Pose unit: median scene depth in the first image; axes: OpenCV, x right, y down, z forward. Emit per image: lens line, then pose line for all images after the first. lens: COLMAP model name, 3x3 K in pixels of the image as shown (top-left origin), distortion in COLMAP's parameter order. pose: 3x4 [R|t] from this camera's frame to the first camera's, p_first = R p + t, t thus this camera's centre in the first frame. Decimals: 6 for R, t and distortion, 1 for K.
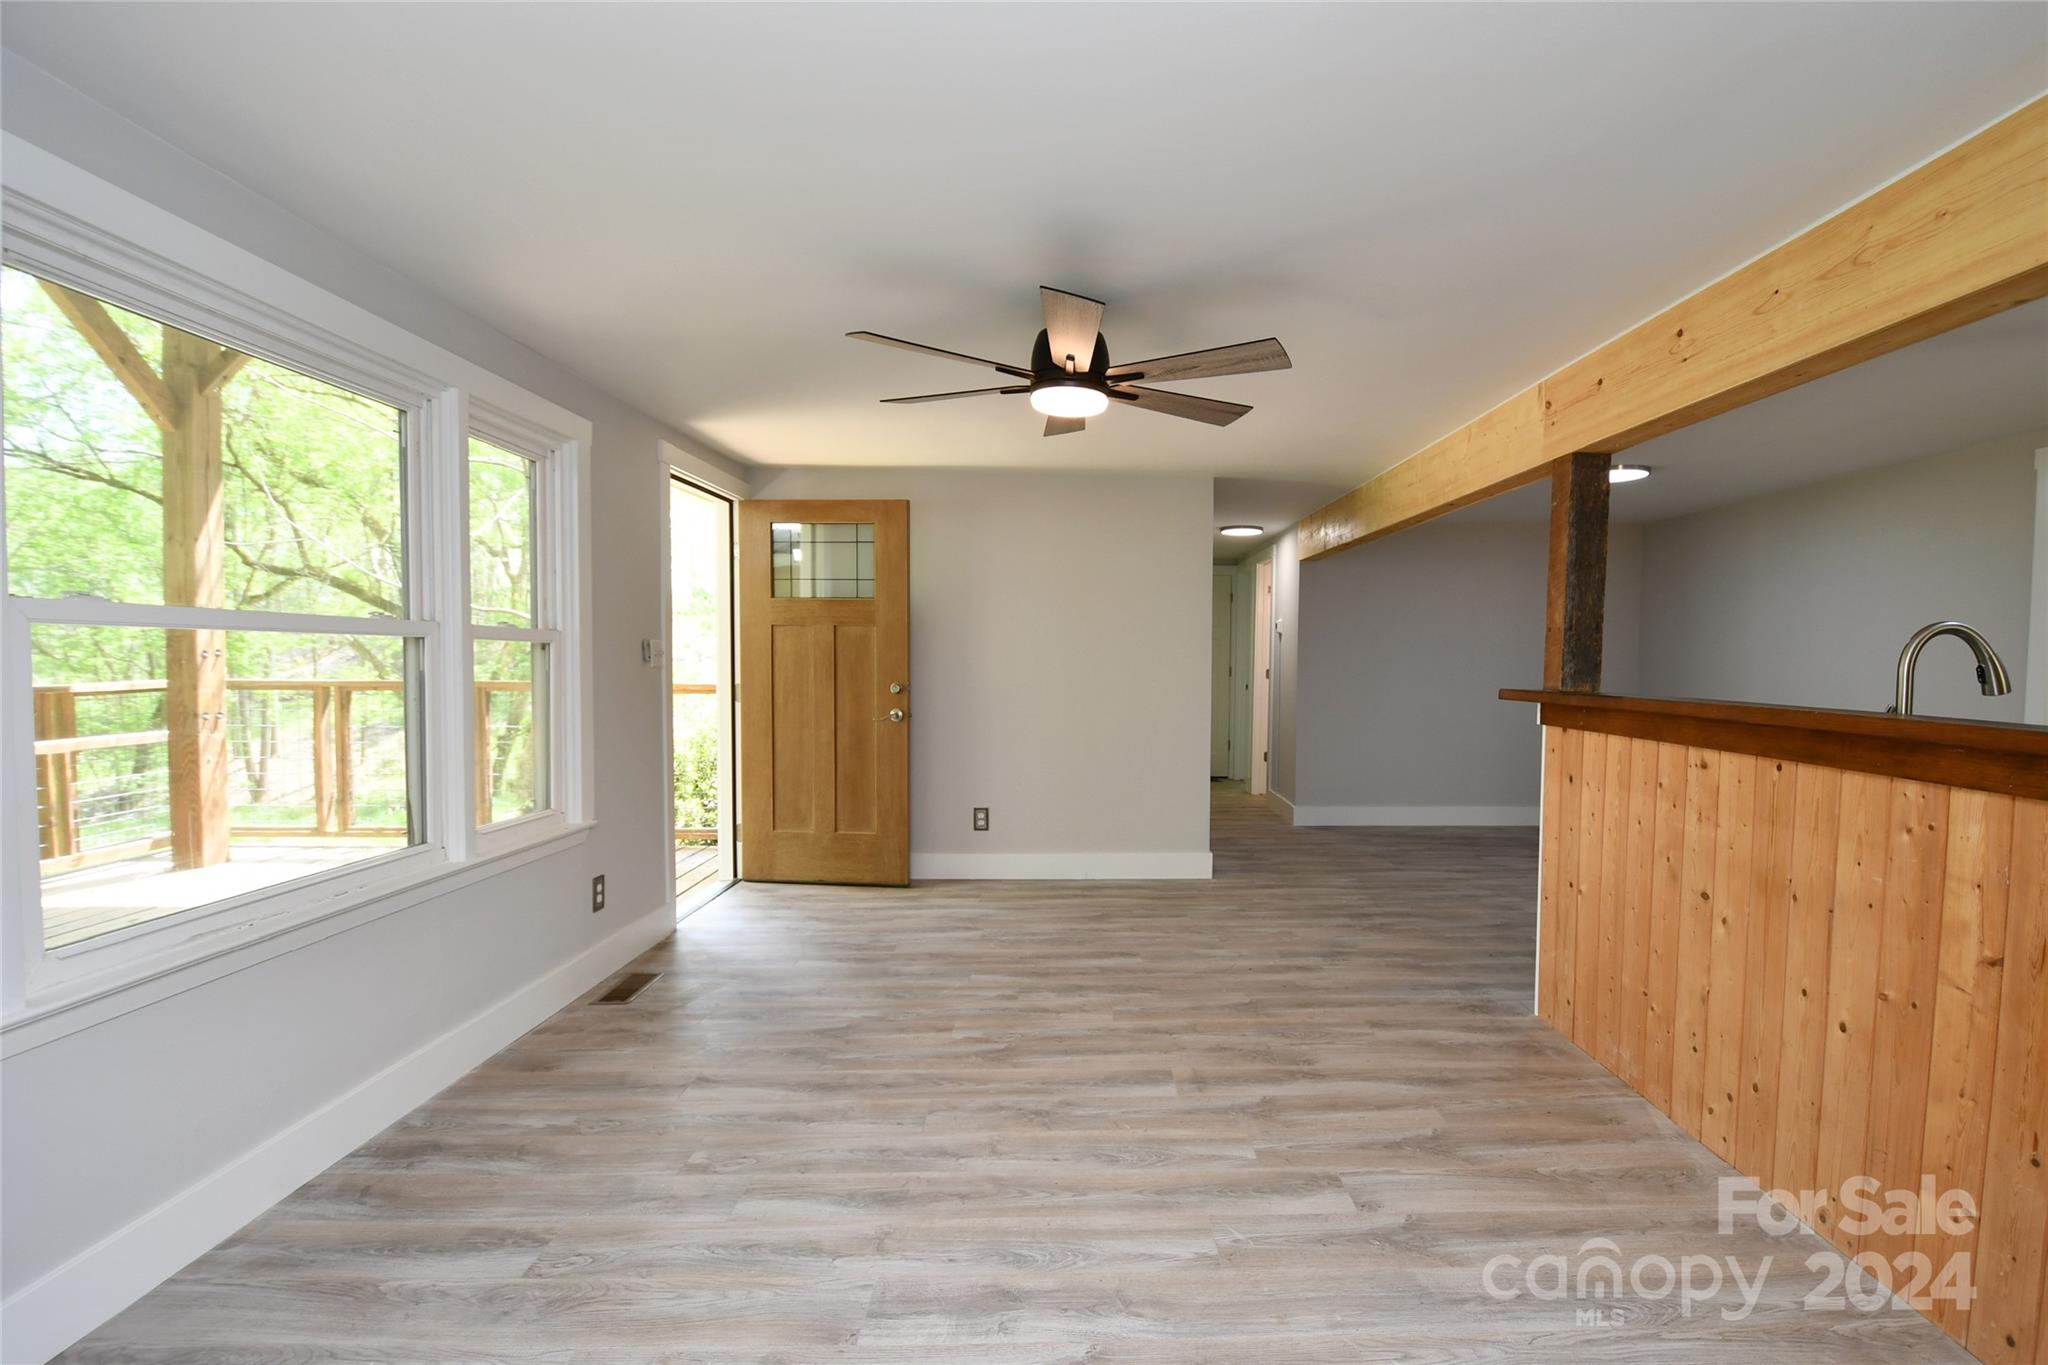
lens RADIAL K [[973.3, 0, 1098.6], [0, 973.3, 699.5], [0, 0, 1]] dist [0.019687, -0.025967]
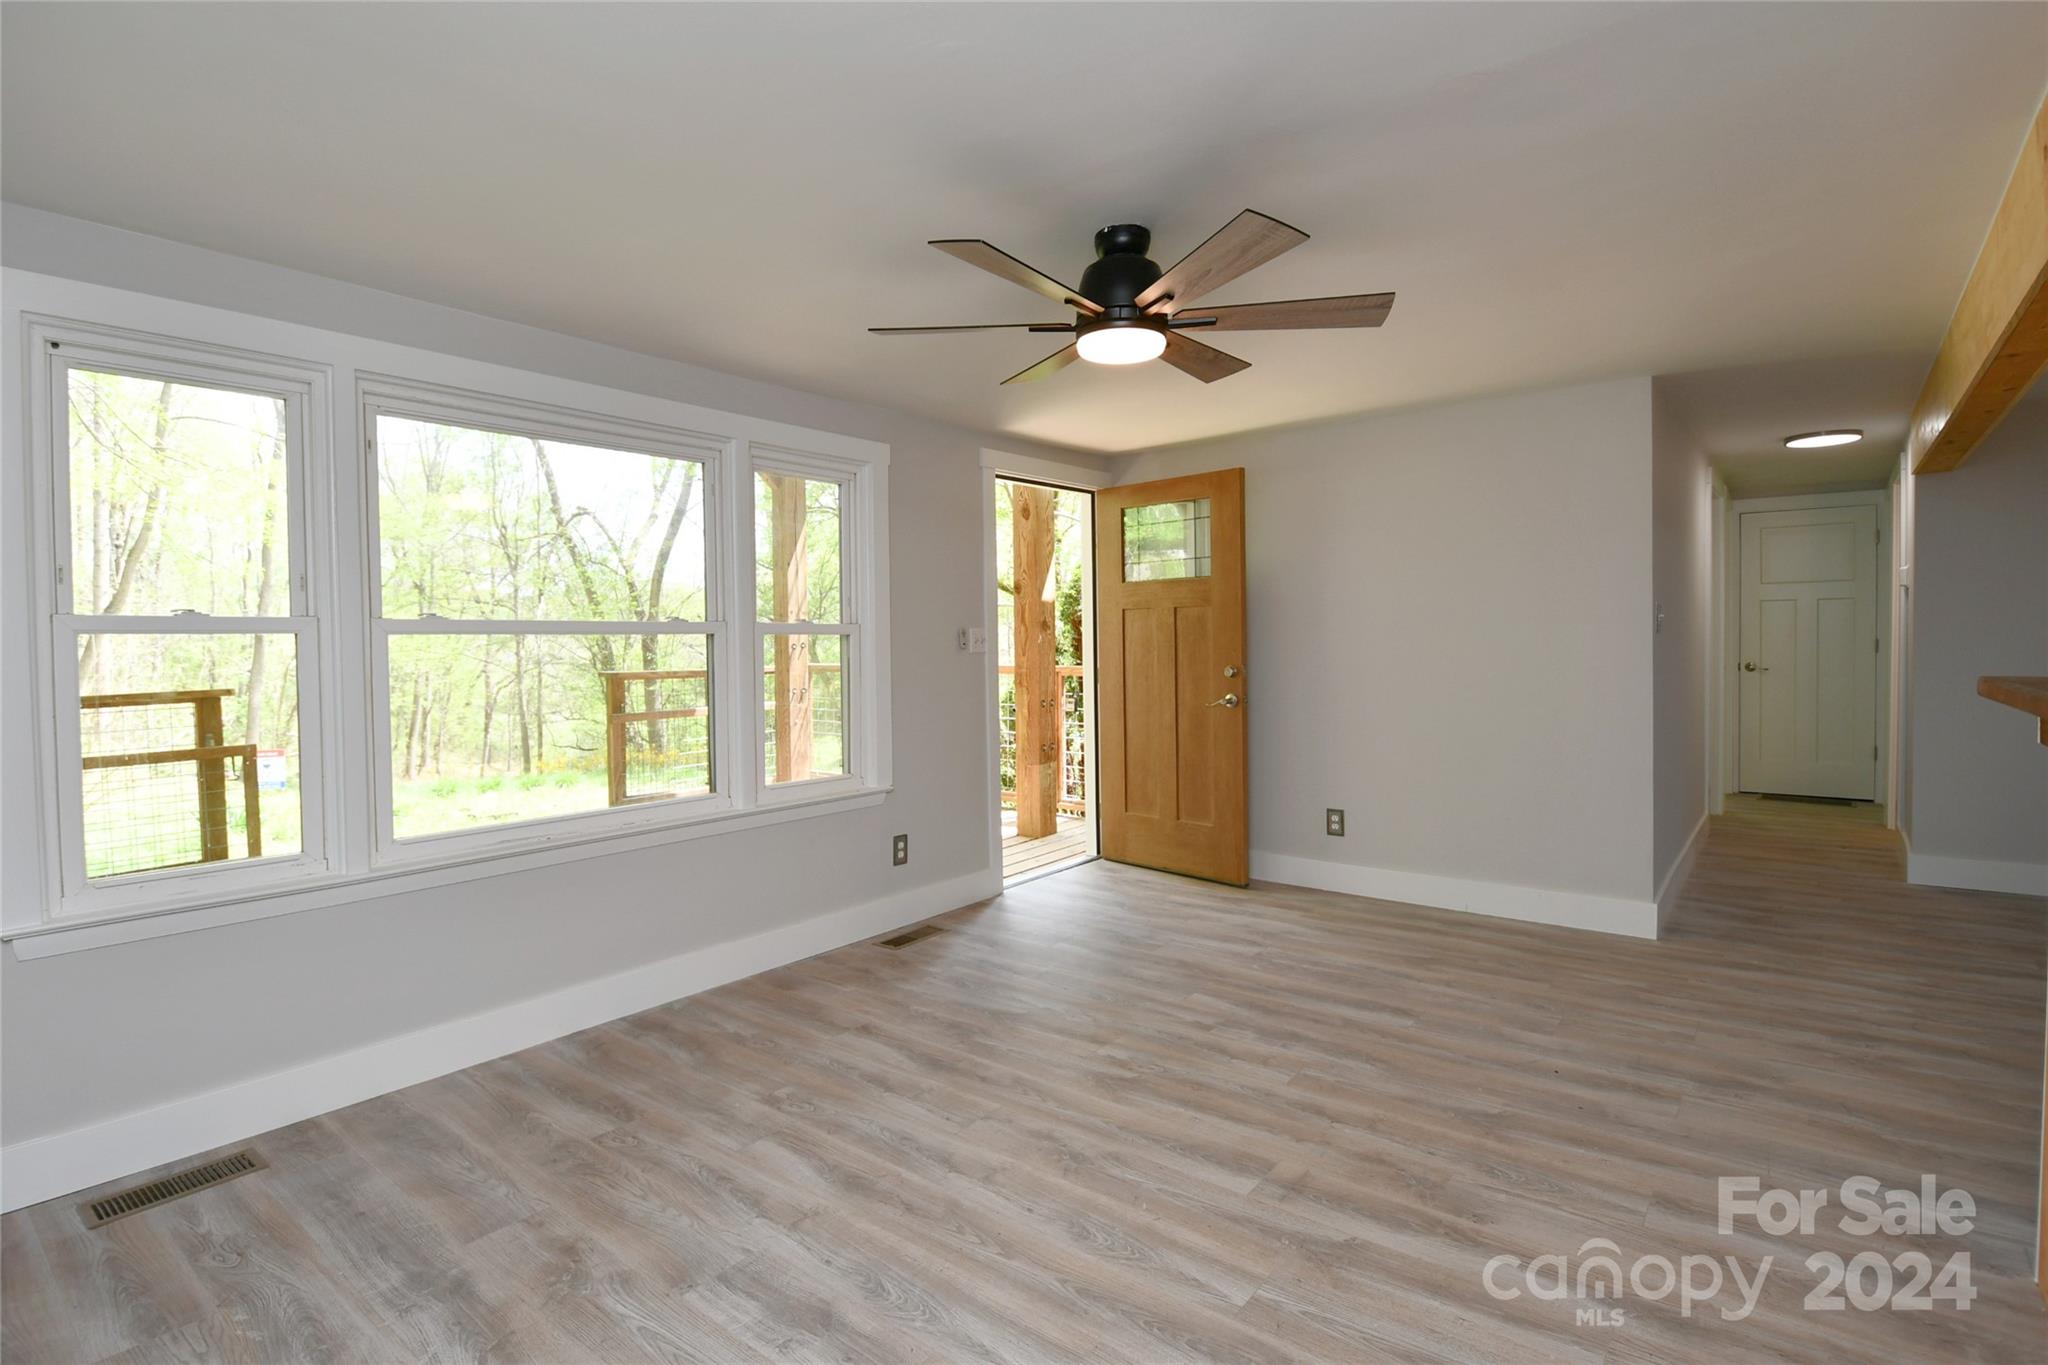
lens RADIAL K [[986.0, 0, 985.3], [0, 986.0, 661.1], [0, 0, 1]] dist [0.024461, -0.030961]
pose [[0.744429, -0.006129, -0.667674, 0.380086], [-0.006548, 0.999843, -0.016480, -0.007044], [0.667670, 0.016641, 0.744272, 0.215133]]
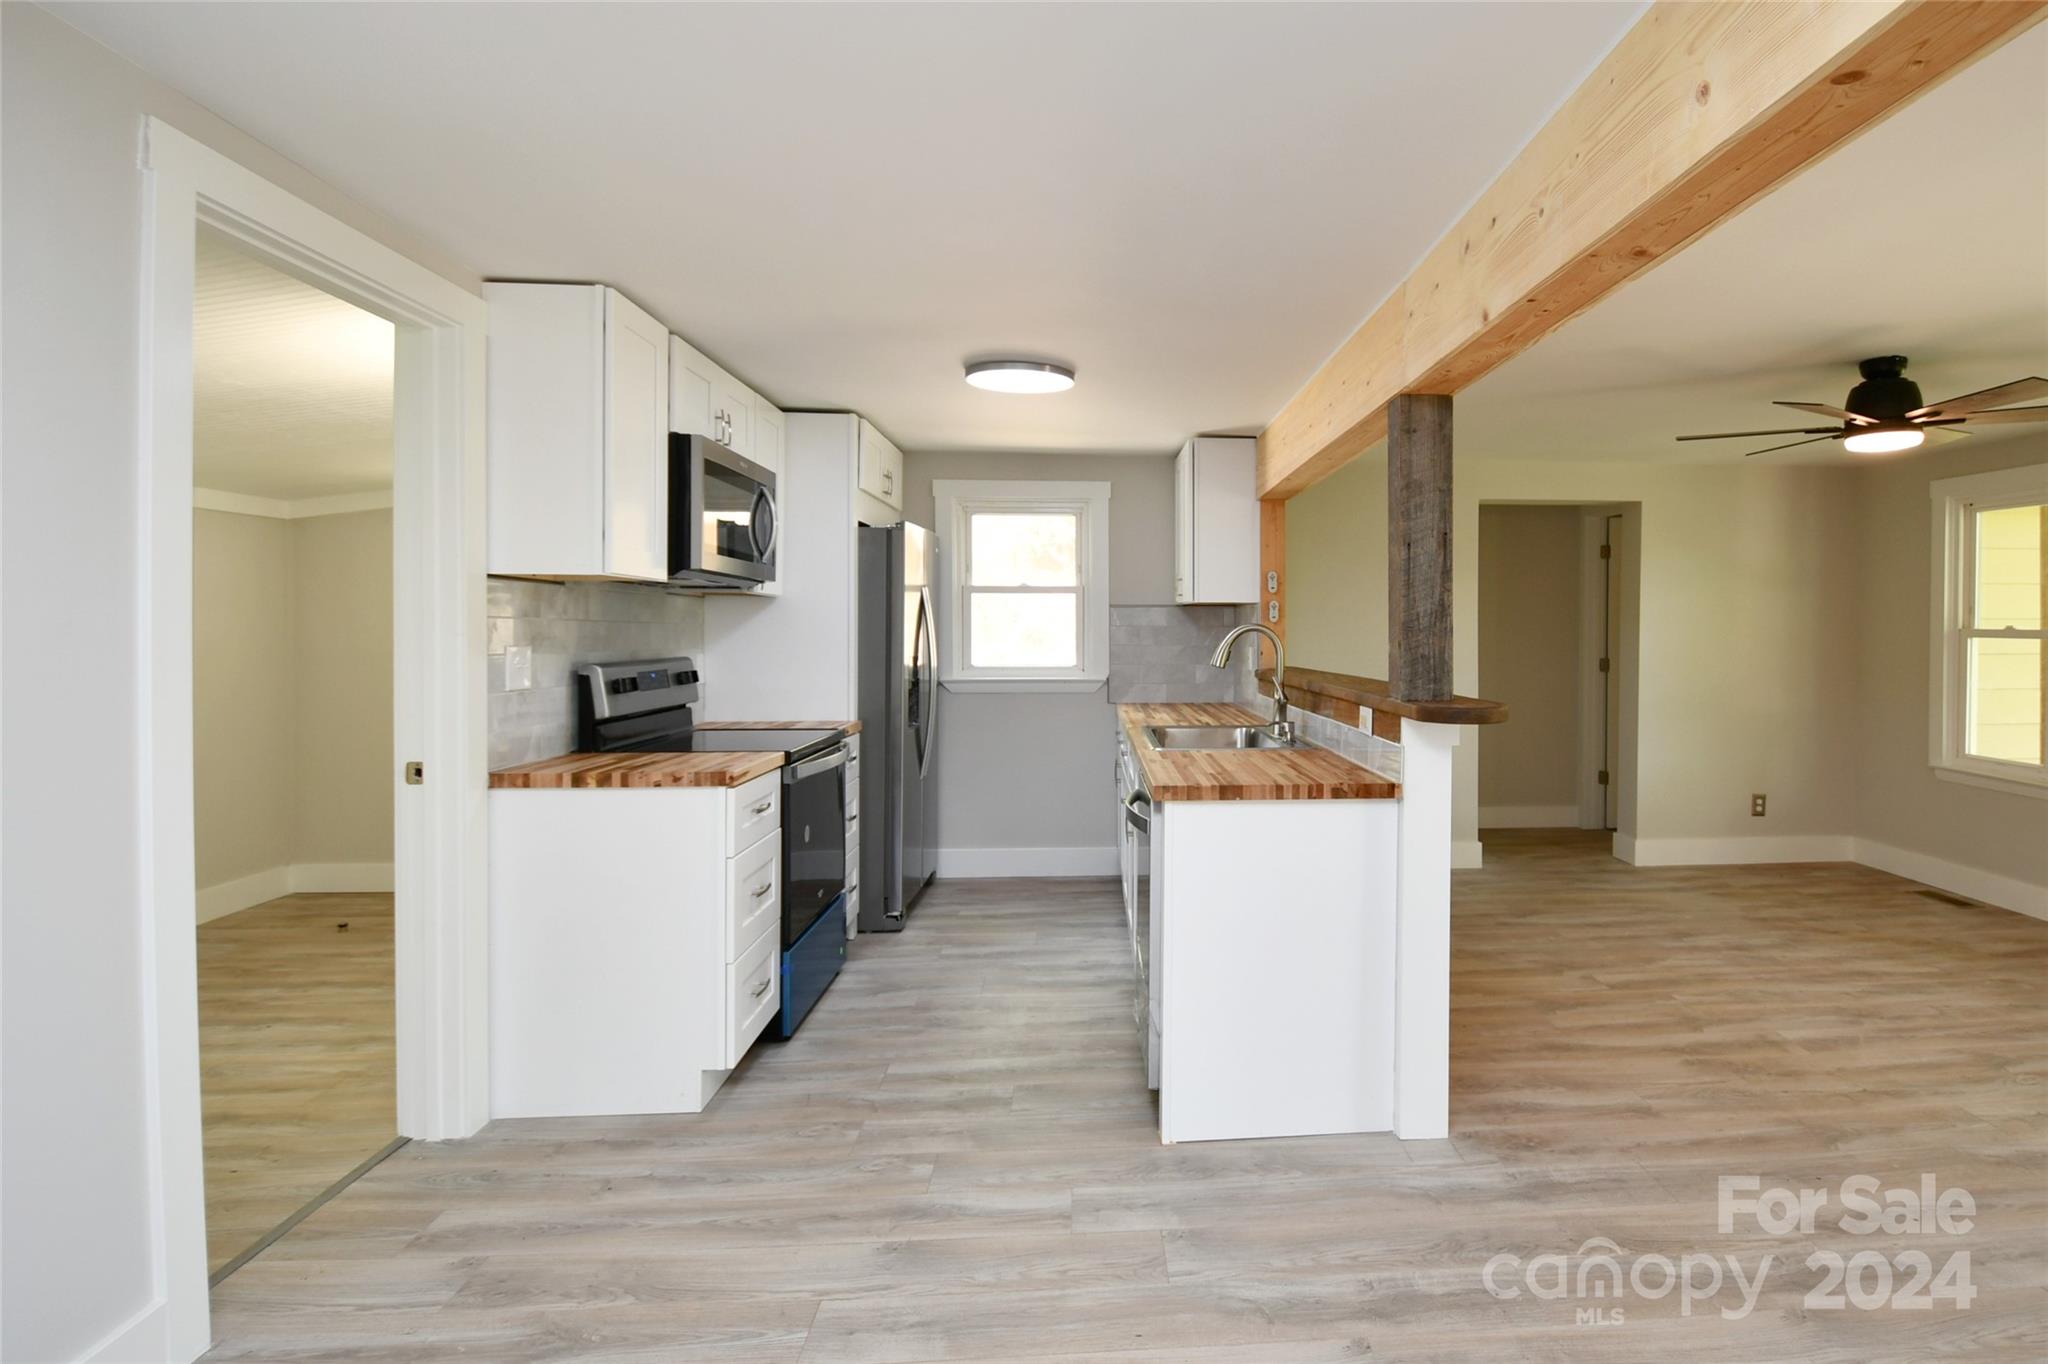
lens RADIAL K [[1048.0, 0, 1180.3], [0, 1048.0, 639.7], [0, 0, 1]] dist [0.017535, -0.029127]
pose [[-0.998114, -0.012310, -0.060135, 0.719249], [-0.015741, 0.998255, 0.056919, -0.098835], [0.059329, 0.057758, -0.996566, 1.802452]]
